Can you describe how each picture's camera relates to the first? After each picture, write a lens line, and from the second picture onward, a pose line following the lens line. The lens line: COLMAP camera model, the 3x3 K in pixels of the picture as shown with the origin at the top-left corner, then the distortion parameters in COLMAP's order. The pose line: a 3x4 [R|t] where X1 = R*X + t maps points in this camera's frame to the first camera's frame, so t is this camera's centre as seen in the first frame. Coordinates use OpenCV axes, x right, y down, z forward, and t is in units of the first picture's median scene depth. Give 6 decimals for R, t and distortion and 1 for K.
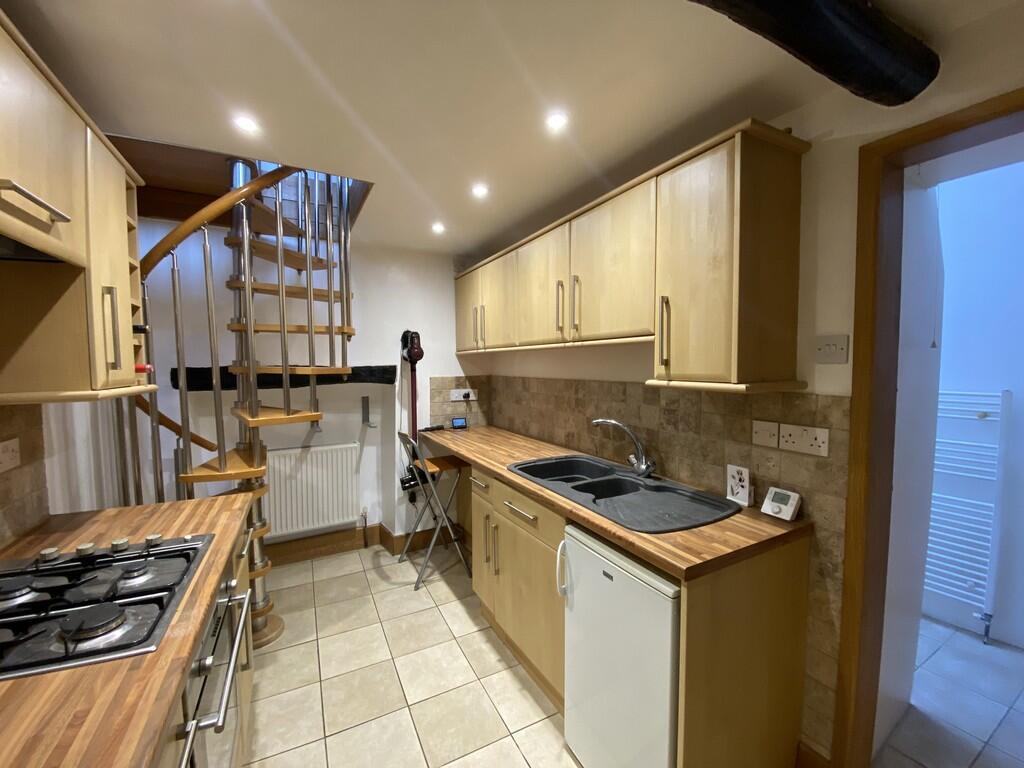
lens RADIAL K [[424.5, 0, 512.0], [0, 424.5, 384.0], [0, 0, 1]] dist [0.071031, -0.000101]
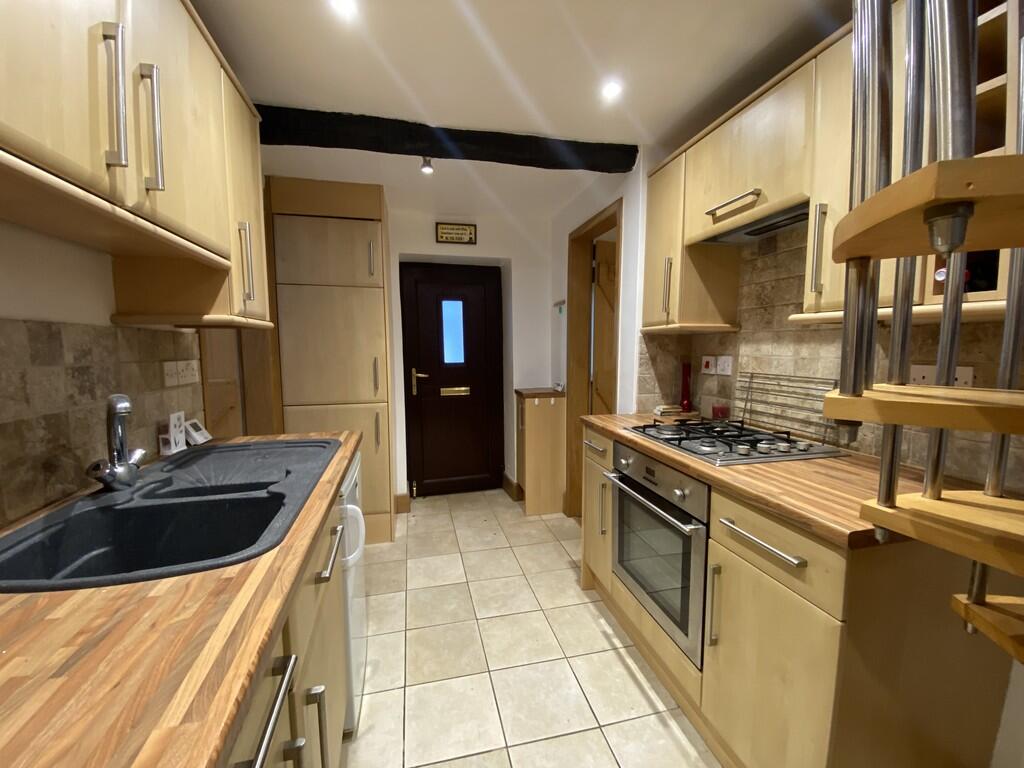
lens RADIAL K [[424.5, 0, 512.0], [0, 424.5, 384.0], [0, 0, 1]] dist [0.071031, -0.000101]
pose [[-0.974805, -0.007274, 0.222941, -0.326876], [0.025957, 0.988979, 0.145763, 0.008451], [-0.221544, 0.147878, -0.963873, 1.464706]]
